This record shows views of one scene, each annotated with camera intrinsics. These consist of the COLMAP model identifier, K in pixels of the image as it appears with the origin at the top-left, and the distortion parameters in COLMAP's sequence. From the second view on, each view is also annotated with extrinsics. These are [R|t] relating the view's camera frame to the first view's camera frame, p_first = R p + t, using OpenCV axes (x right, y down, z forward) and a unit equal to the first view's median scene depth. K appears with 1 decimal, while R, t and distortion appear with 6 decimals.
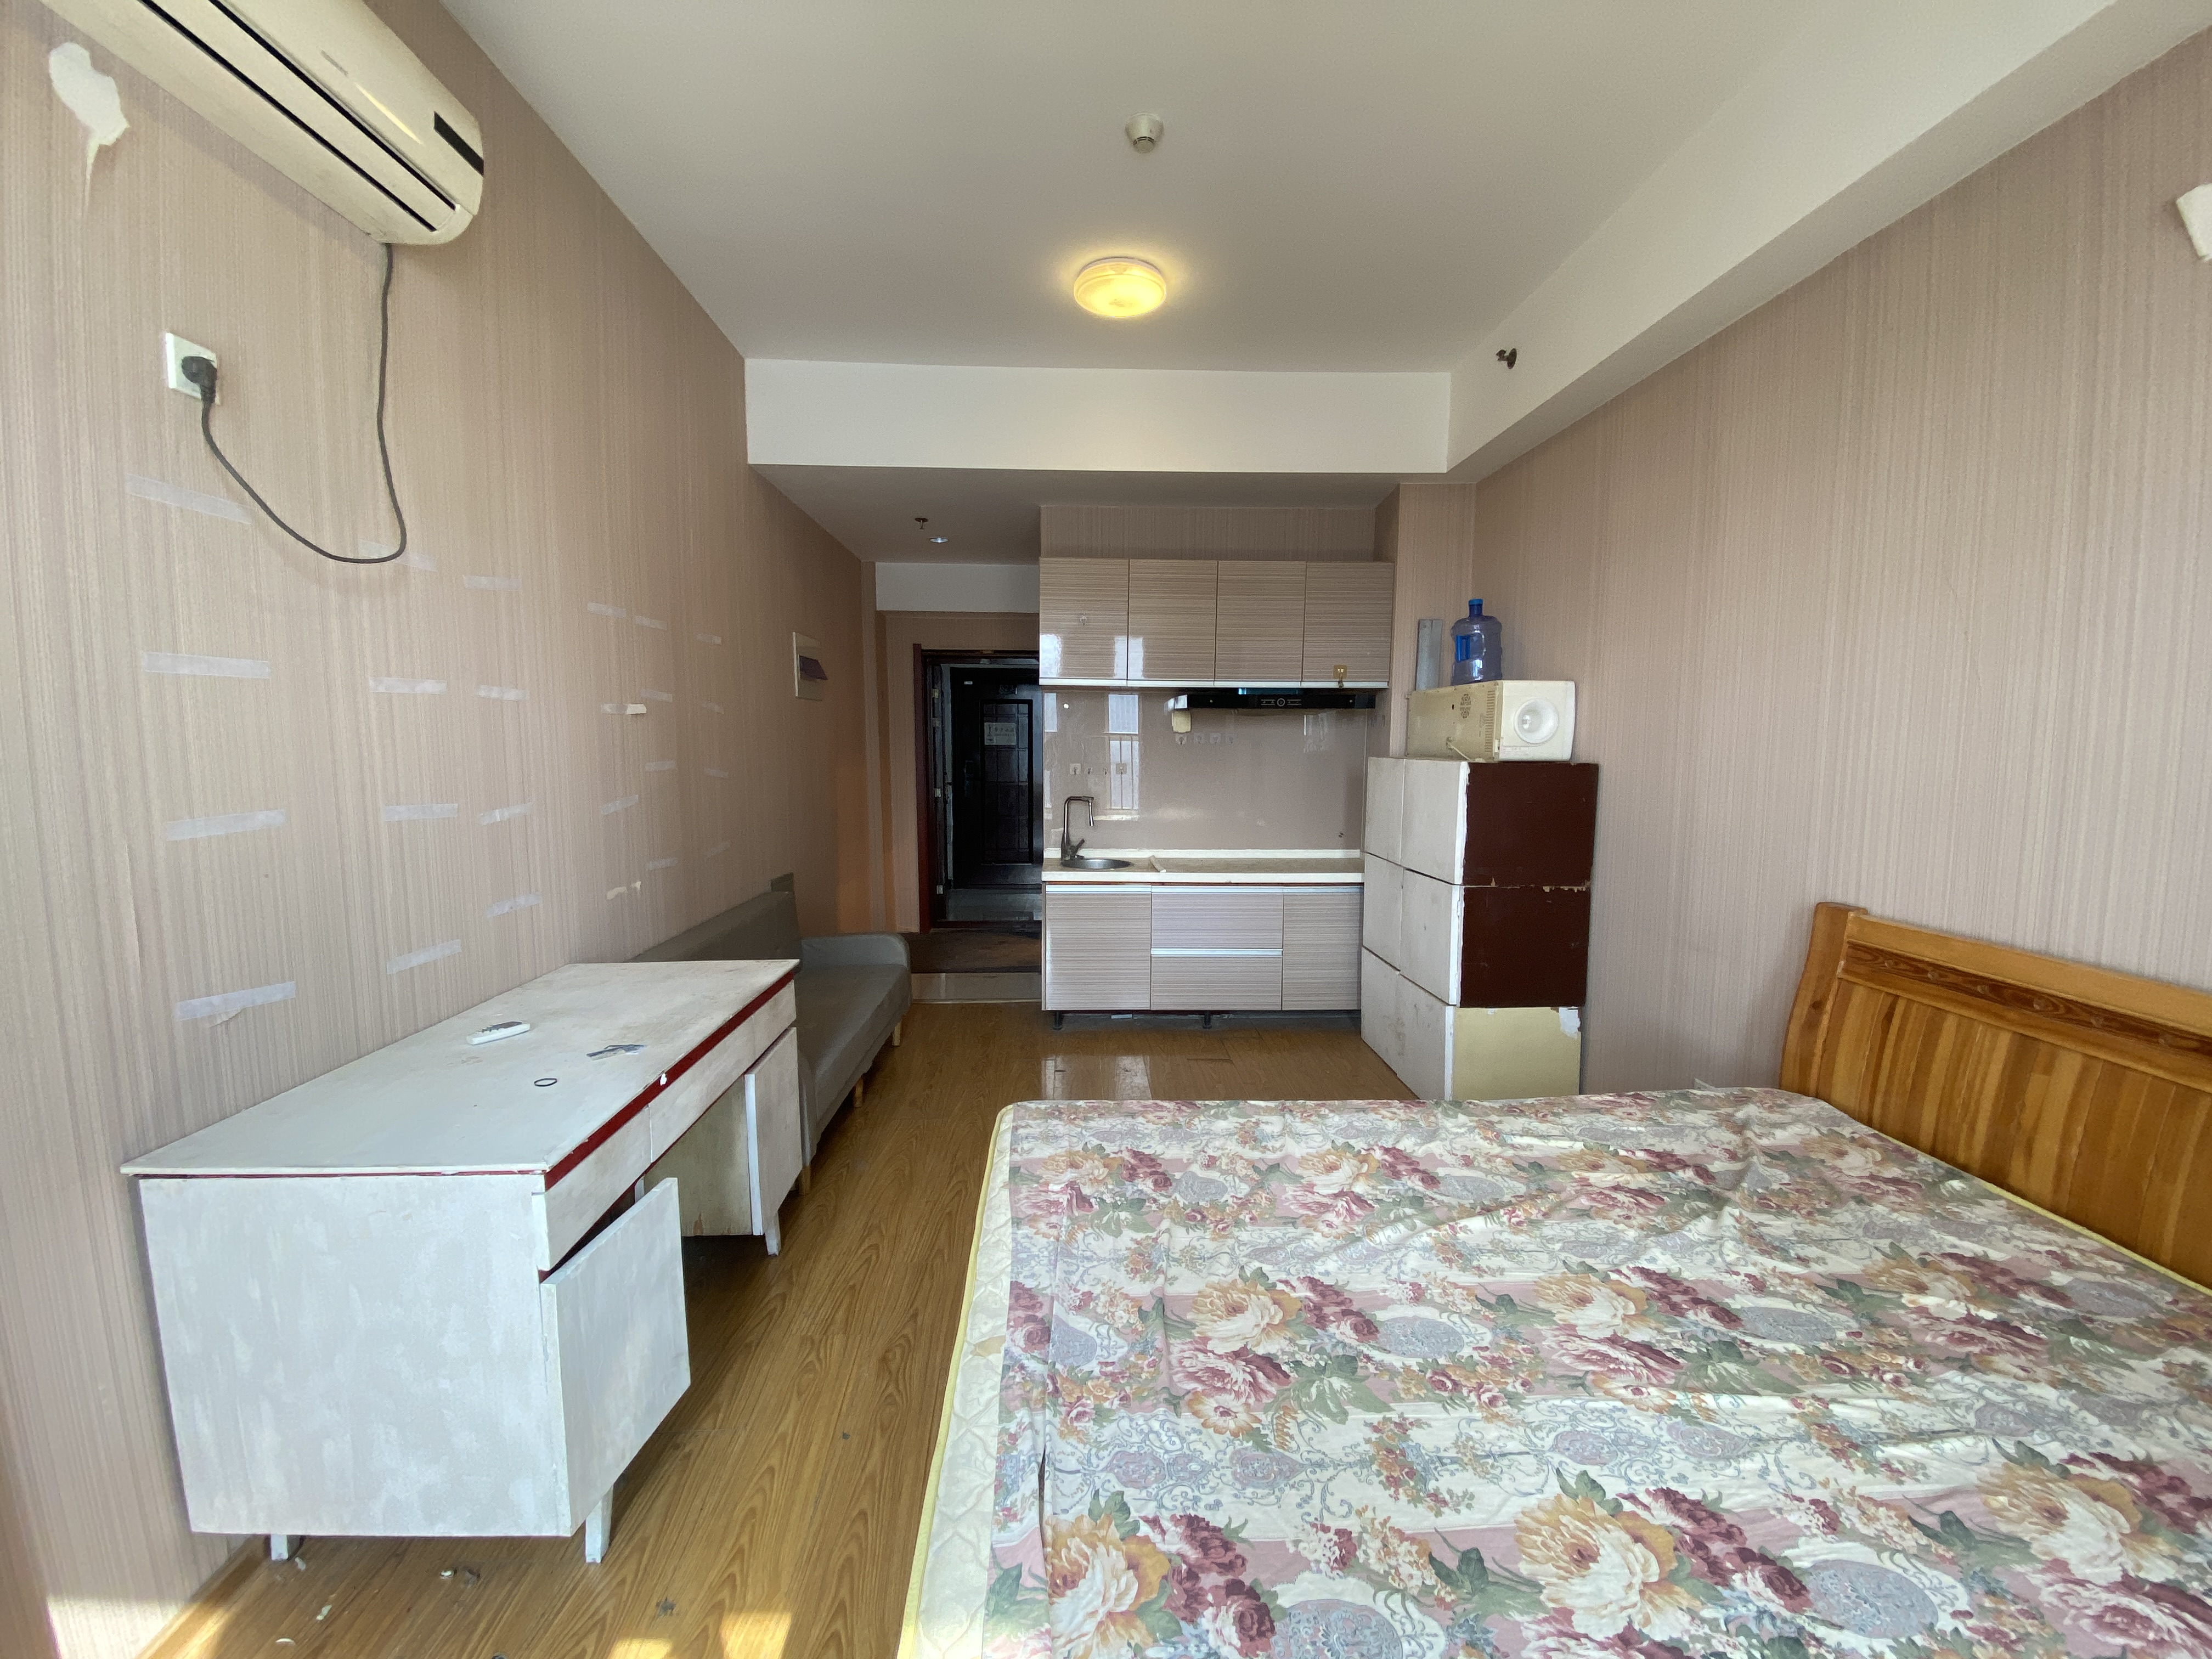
lens RADIAL K [[883.2, 0, 1106.0], [0, 883.2, 829.5], [0, 0, 1]] dist [0.007470, -0.016015]
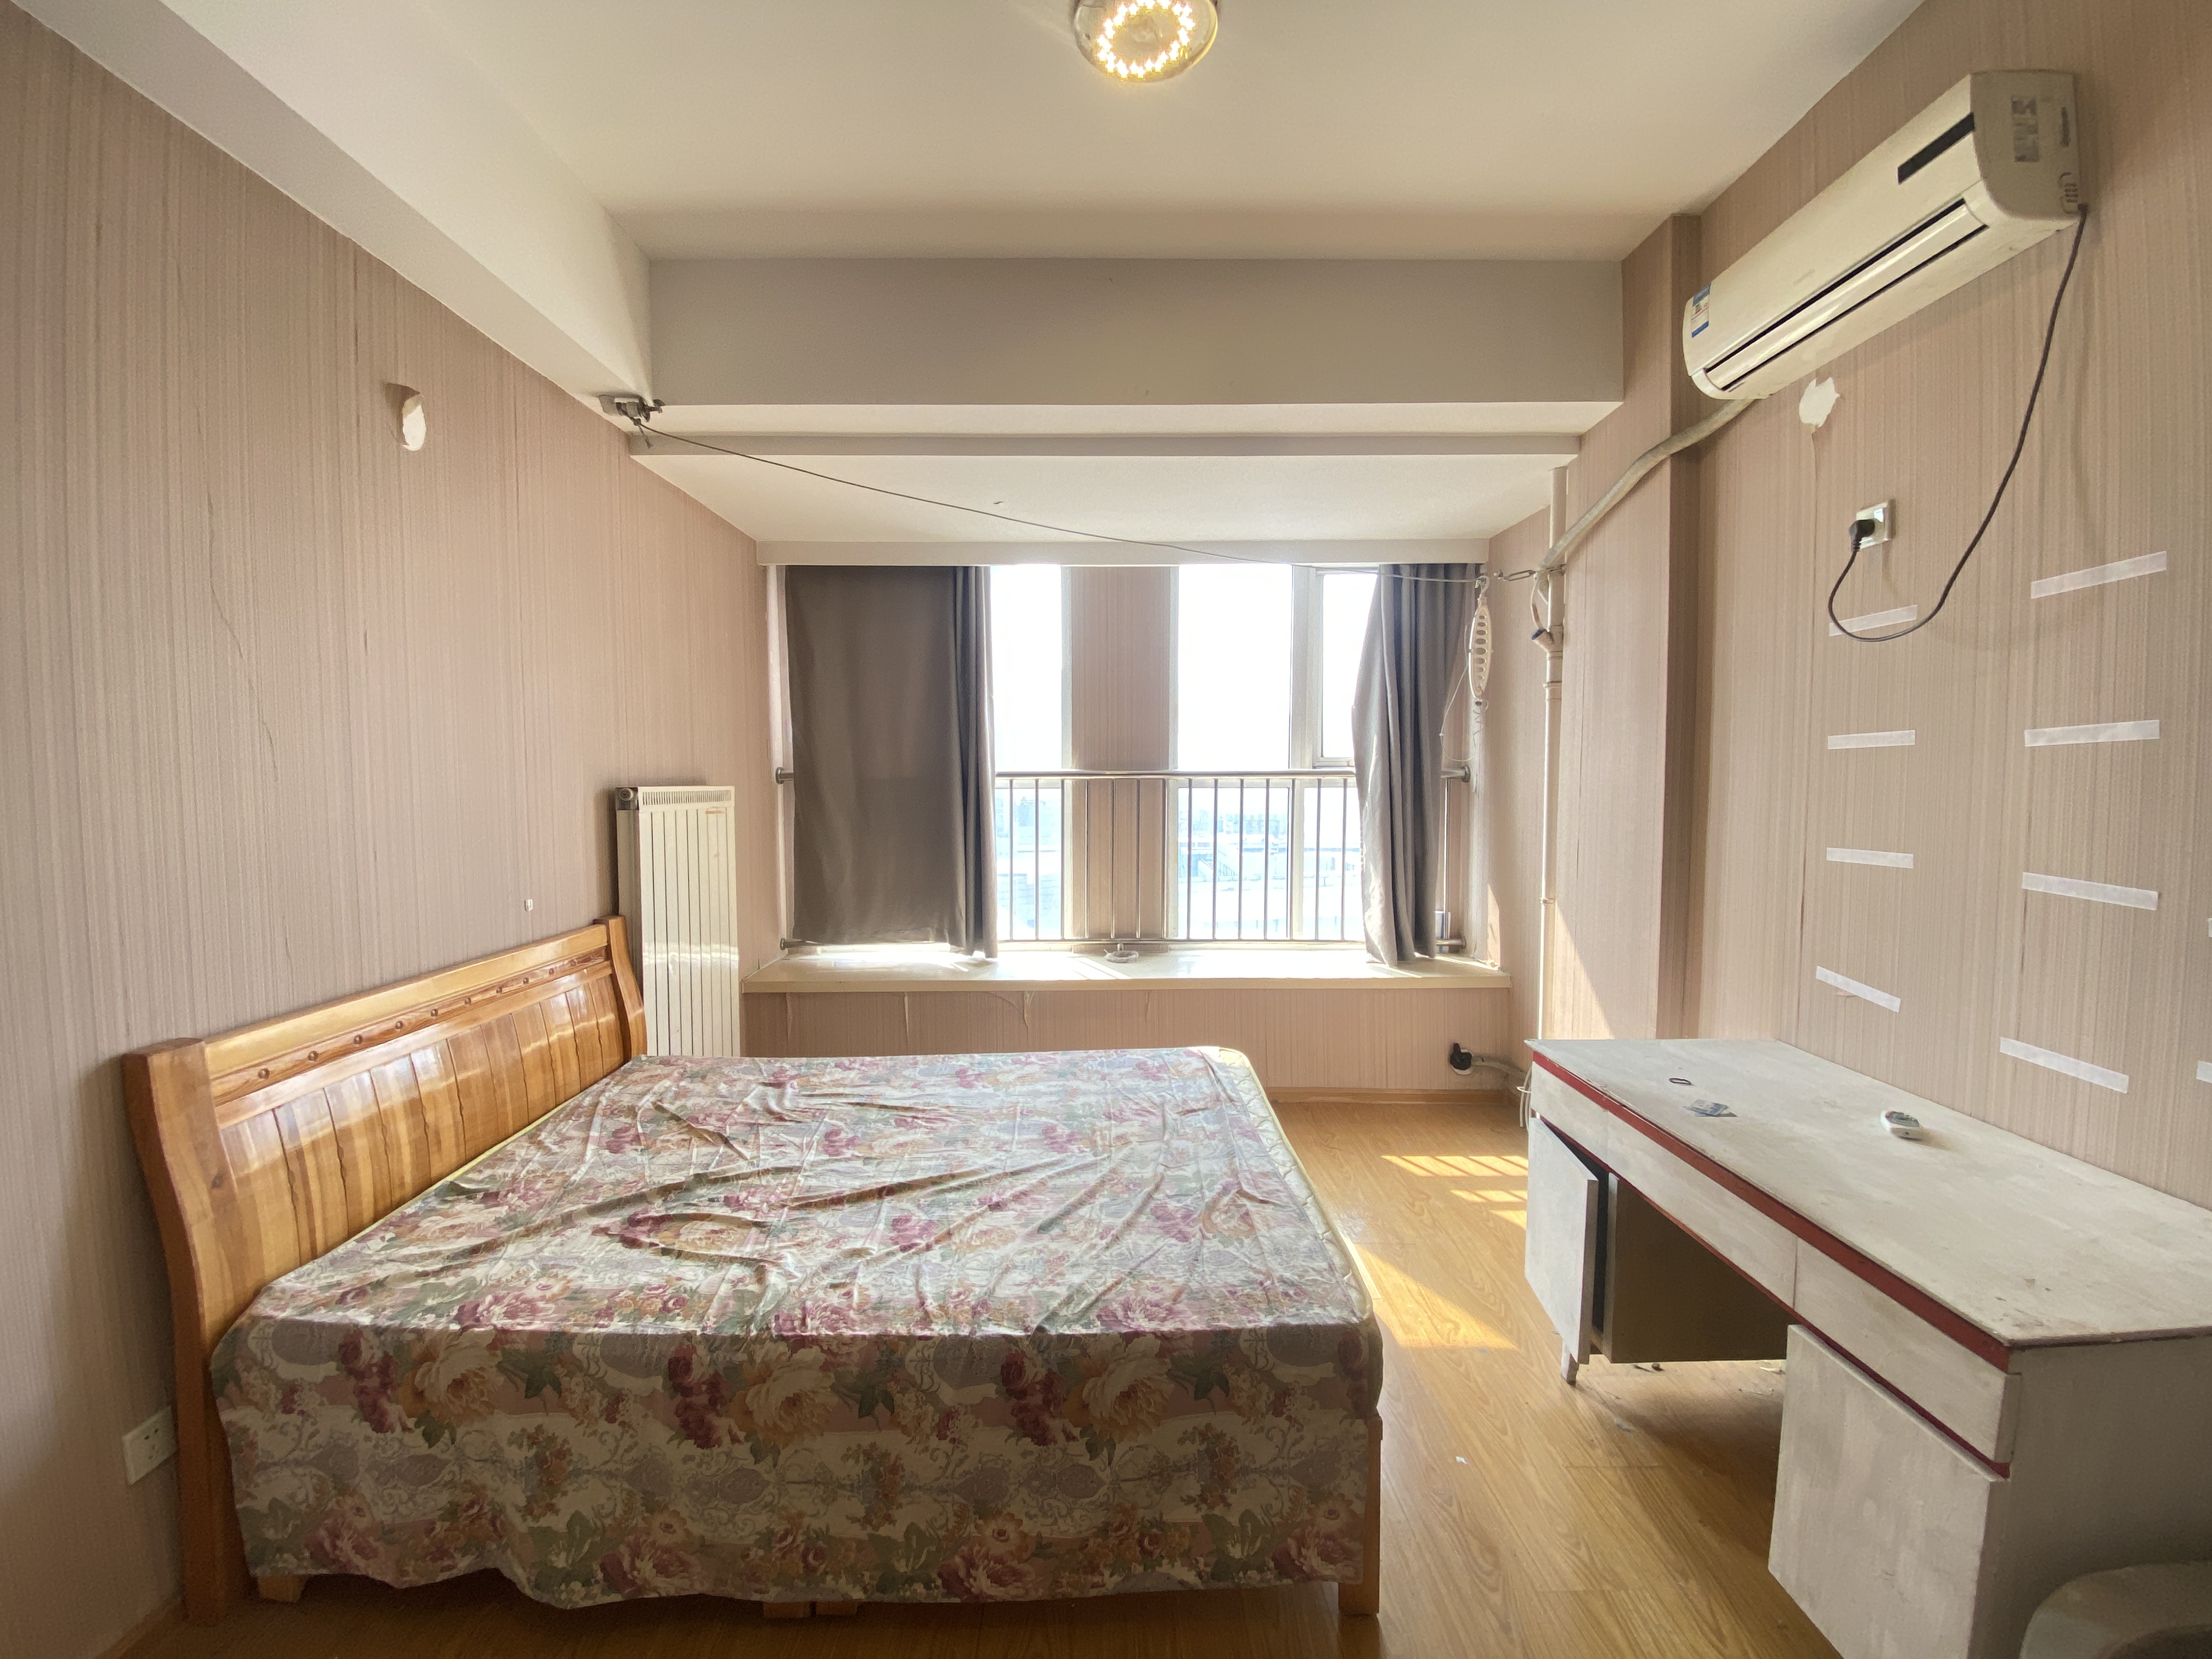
lens RADIAL K [[883.2, 0, 1106.0], [0, 883.2, 829.5], [0, 0, 1]] dist [0.007470, -0.016015]
pose [[-0.999524, 0.000370, 0.030854, 0.092979], [0.005008, 0.988614, 0.150391, -0.214966], [-0.030448, 0.150474, -0.988145, 1.958341]]
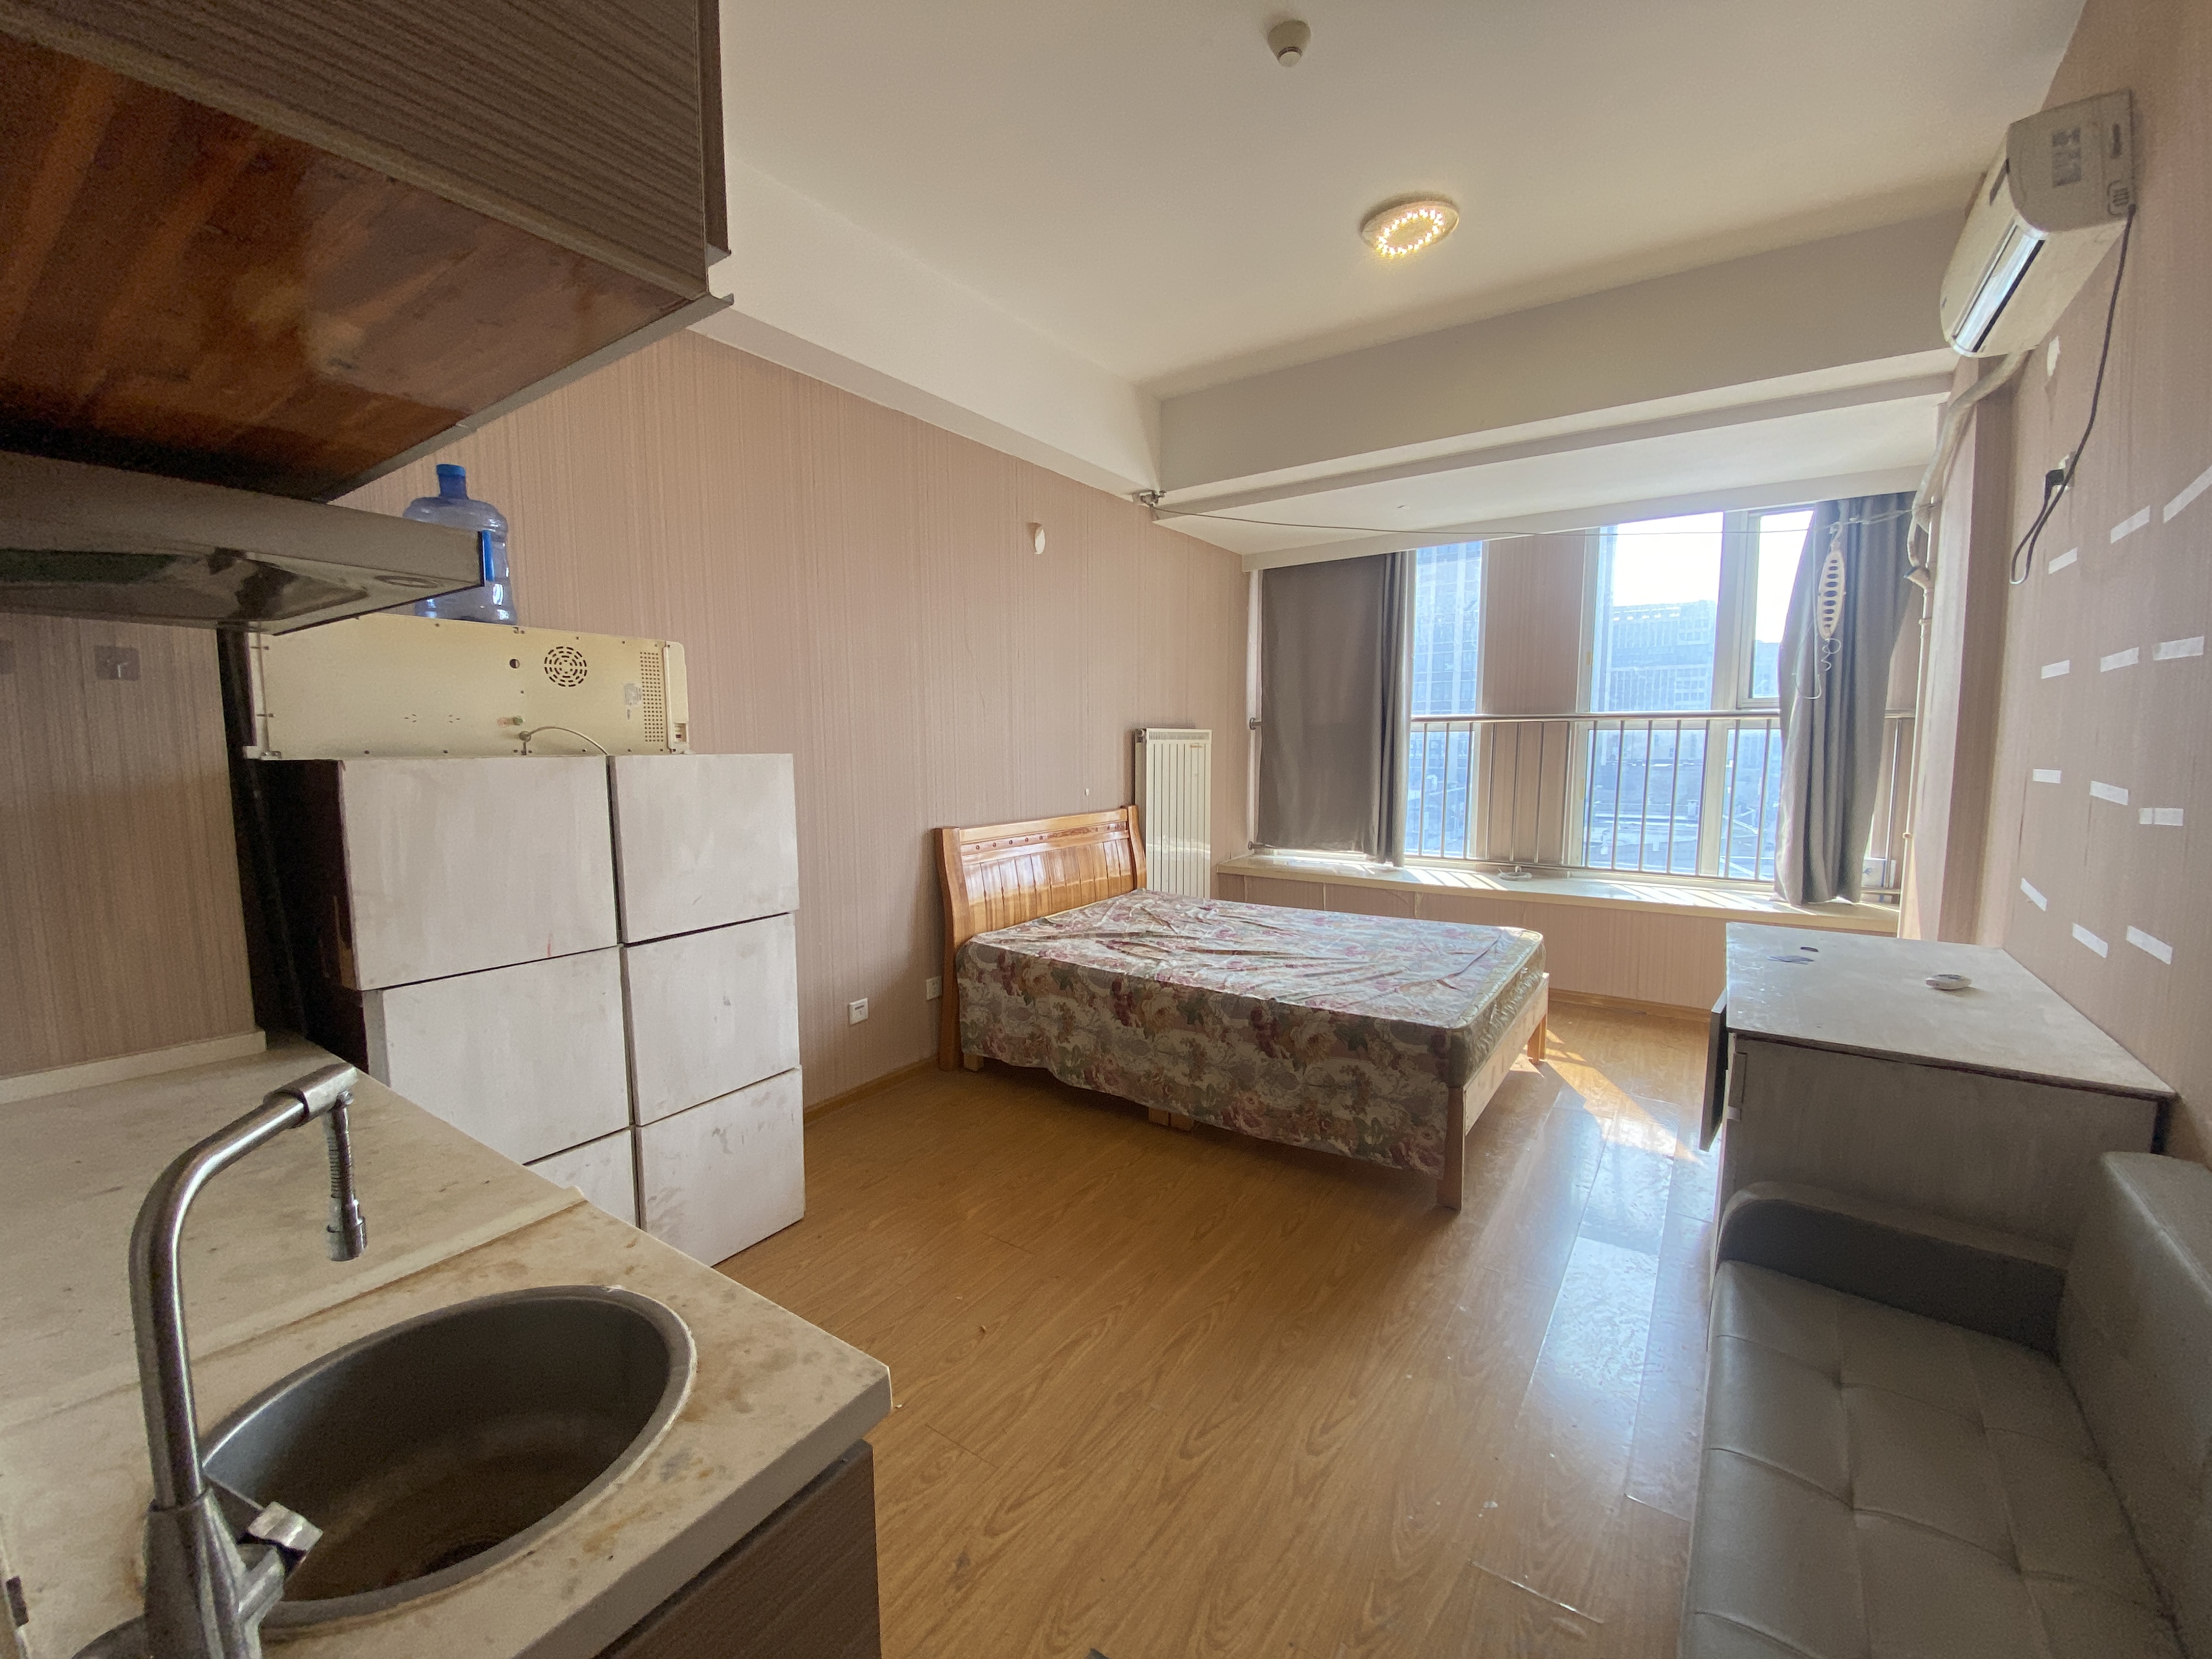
lens RADIAL K [[903.1, 0, 1106.0], [0, 903.1, 829.5], [0, 0, 1]] dist [-0.000055, -0.019624]
pose [[-0.796537, -0.054063, 0.602168, -0.553887], [0.062812, 0.983204, 0.171359, -0.227671], [-0.601319, 0.174317, -0.779763, 2.621914]]
